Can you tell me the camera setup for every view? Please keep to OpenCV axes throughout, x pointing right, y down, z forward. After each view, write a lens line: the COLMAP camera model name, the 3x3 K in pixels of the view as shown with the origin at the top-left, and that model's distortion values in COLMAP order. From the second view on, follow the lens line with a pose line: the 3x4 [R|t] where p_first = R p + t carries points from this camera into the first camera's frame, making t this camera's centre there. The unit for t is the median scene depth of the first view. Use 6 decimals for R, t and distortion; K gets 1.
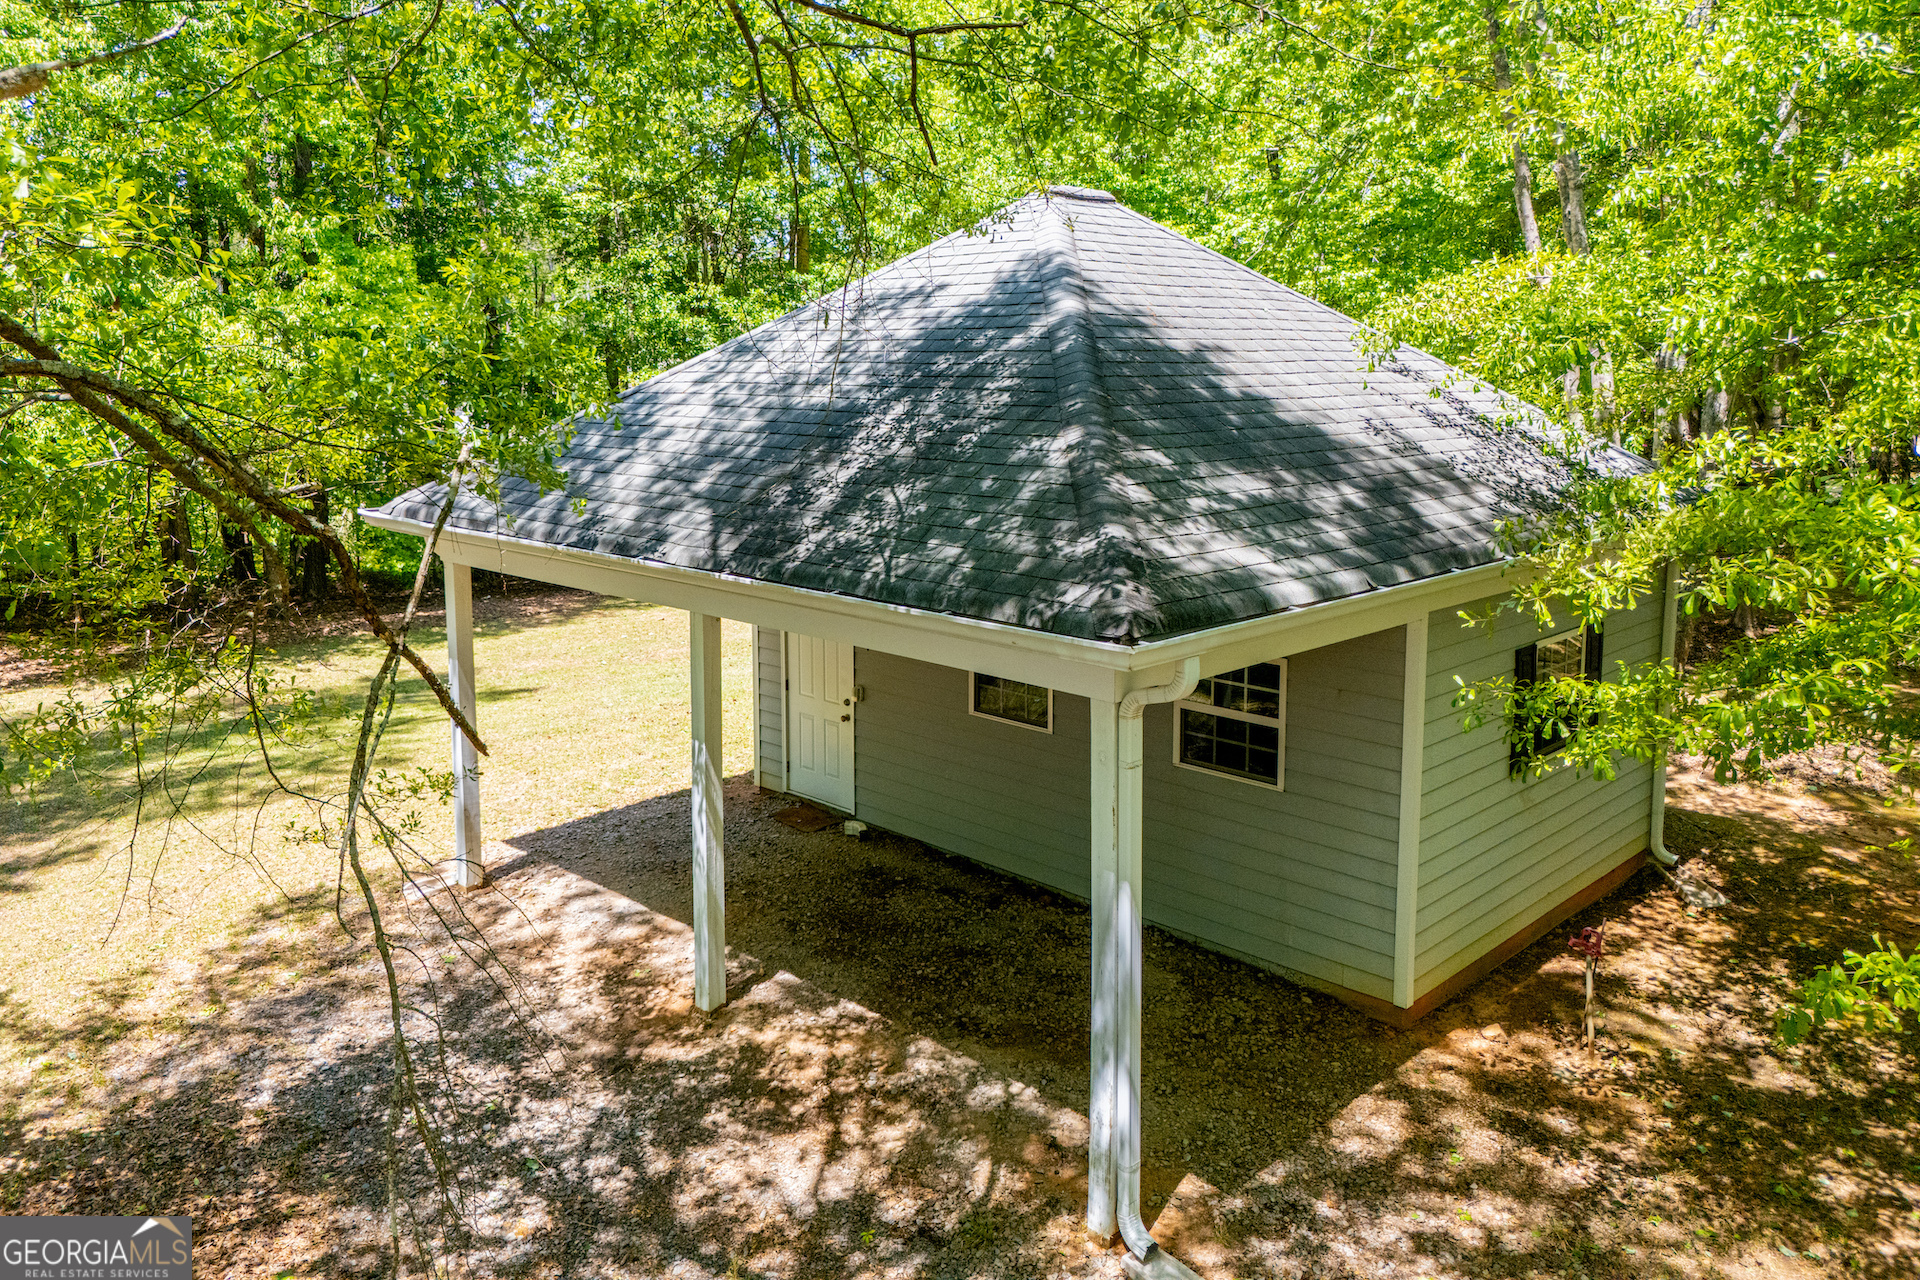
lens RADIAL K [[1431.9, 0, 952.9], [0, 1431.9, 517.6], [0, 0, 1]] dist [0.072783, -0.063419]
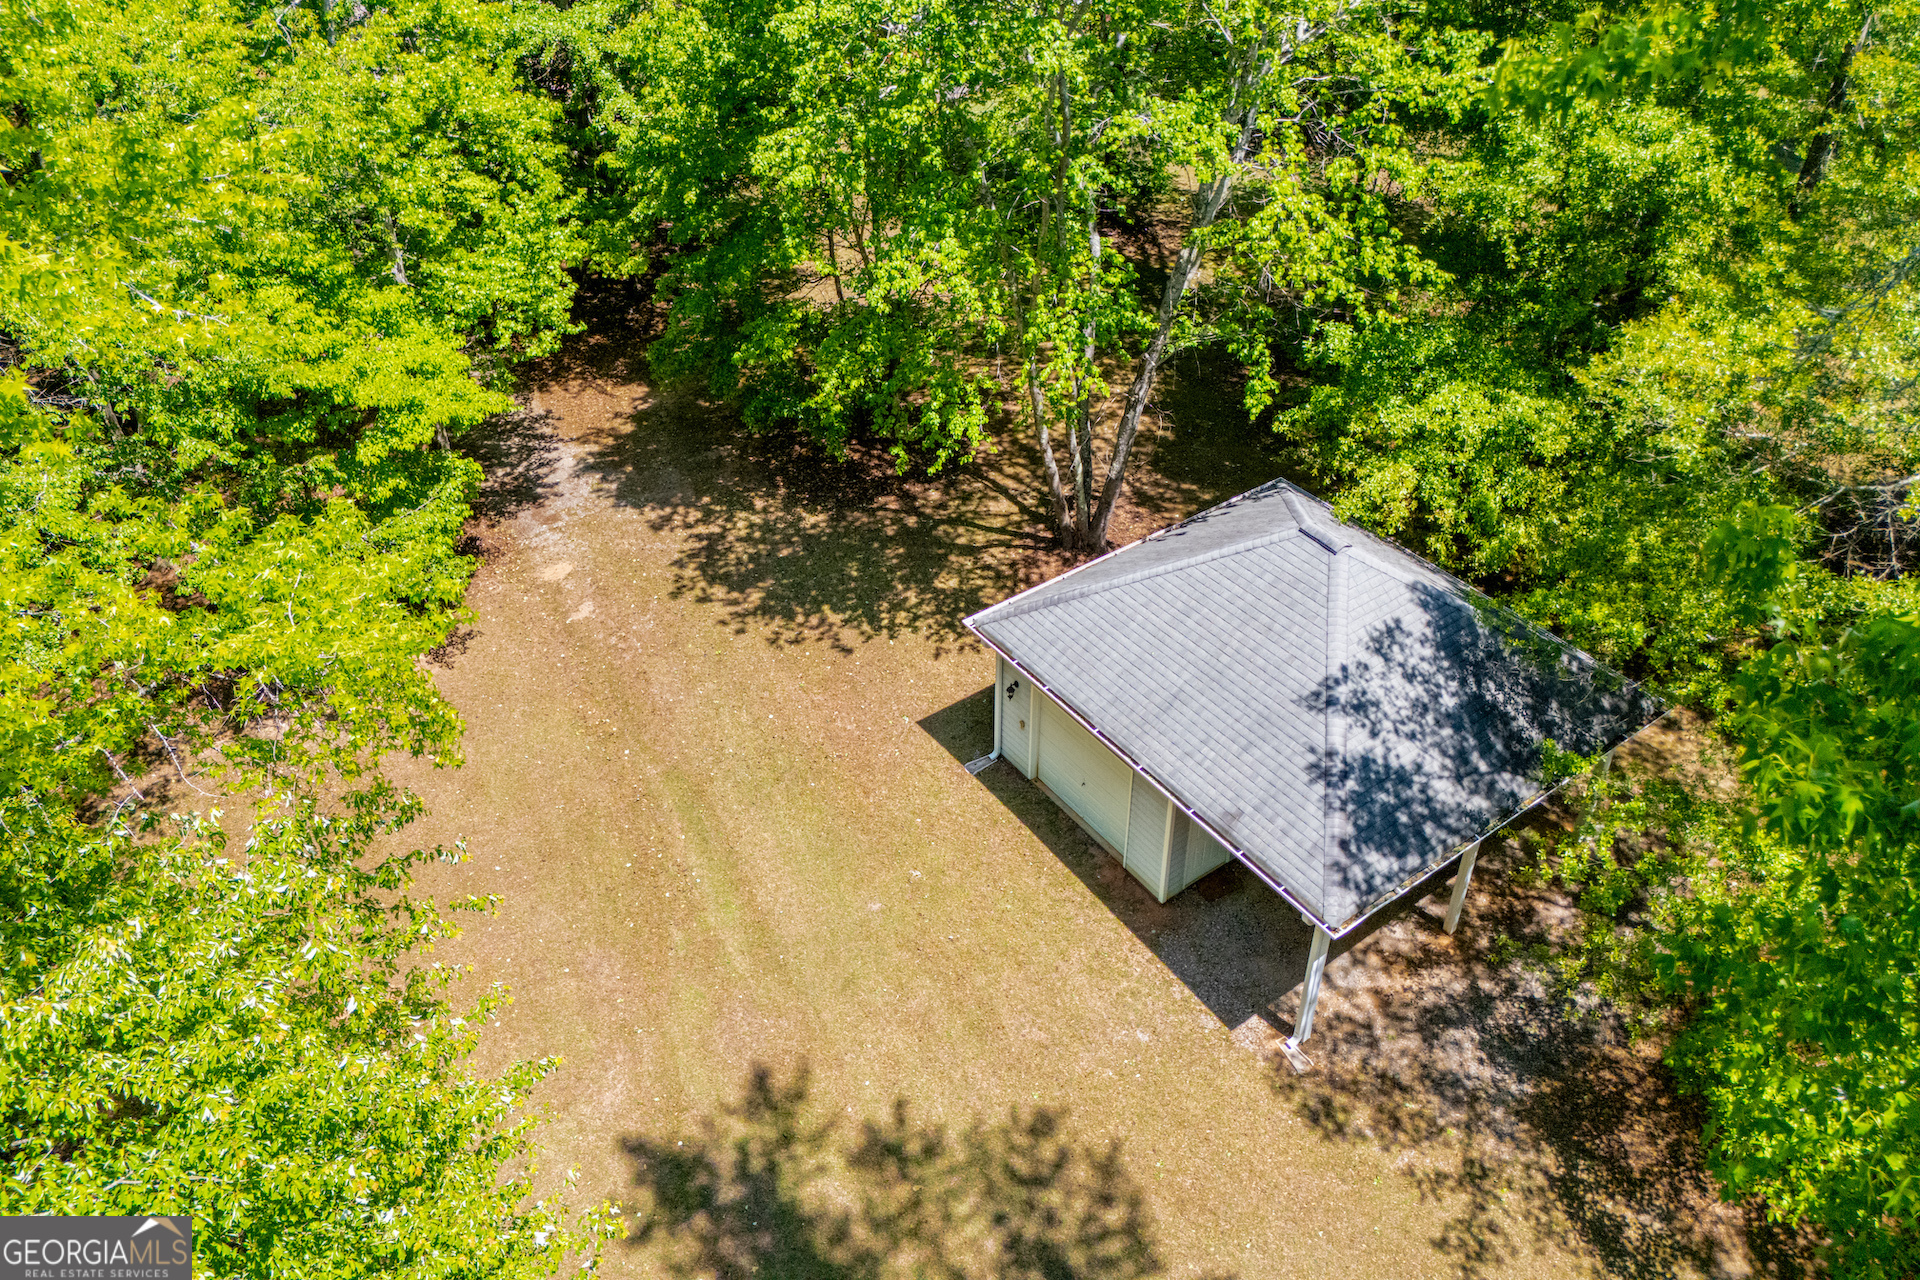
lens RADIAL K [[1420.9, 0, 961.4], [0, 1420.9, 539.0], [0, 0, 1]] dist [0.121101, -0.129193]
pose [[0.164838, -0.558989, 0.812625, -1.867451], [0.118210, 0.829154, 0.546379, -1.583256], [-0.979211, 0.005997, 0.202755, 1.291922]]
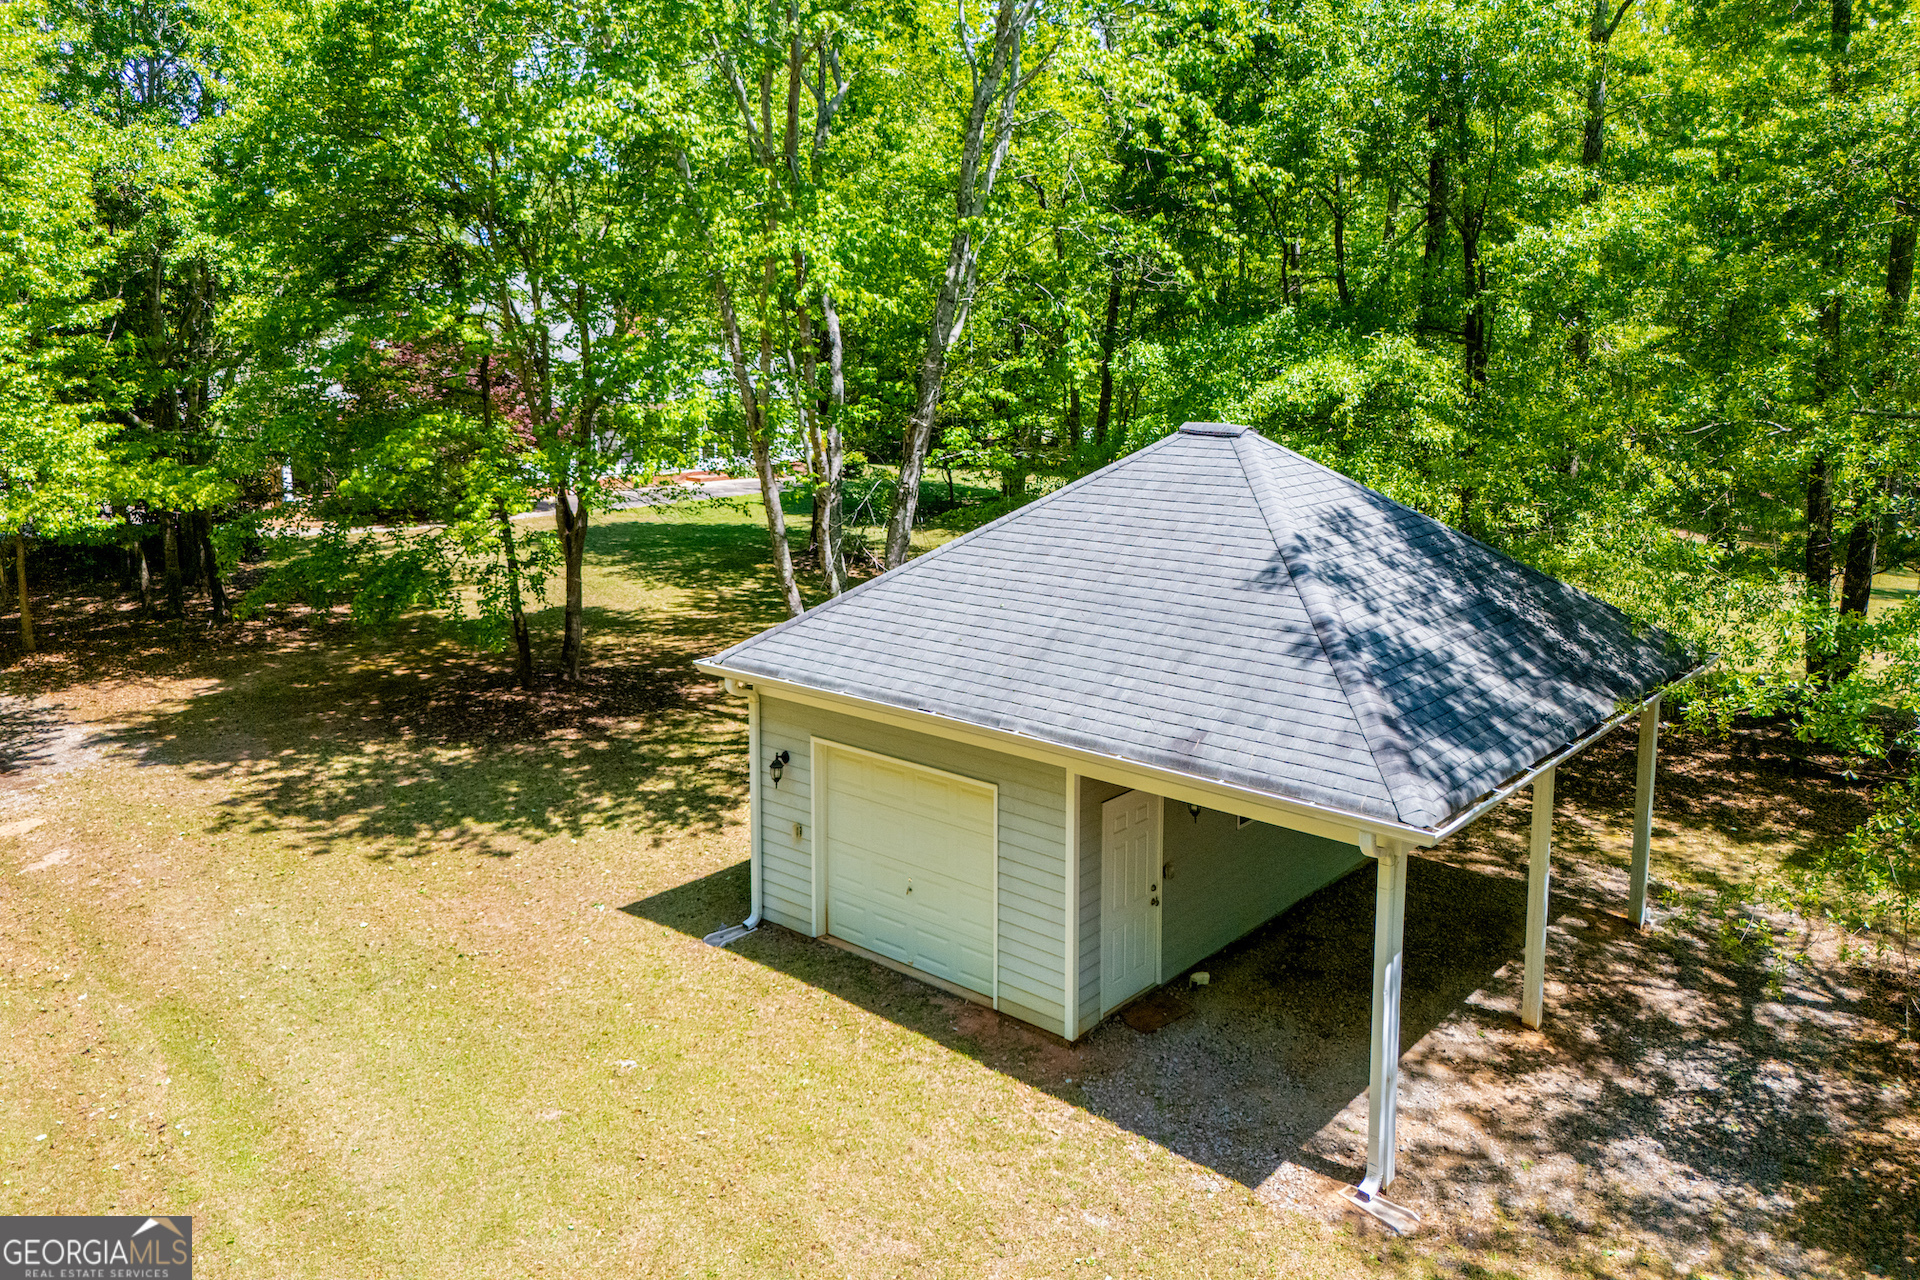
lens RADIAL K [[1431.9, 0, 952.9], [0, 1431.9, 517.6], [0, 0, 1]] dist [0.072783, -0.063419]
pose [[-0.059270, -0.129368, 0.989824, -1.497805], [0.118891, 0.983594, 0.135673, -0.422914], [-0.991137, 0.125722, -0.042917, 1.562169]]
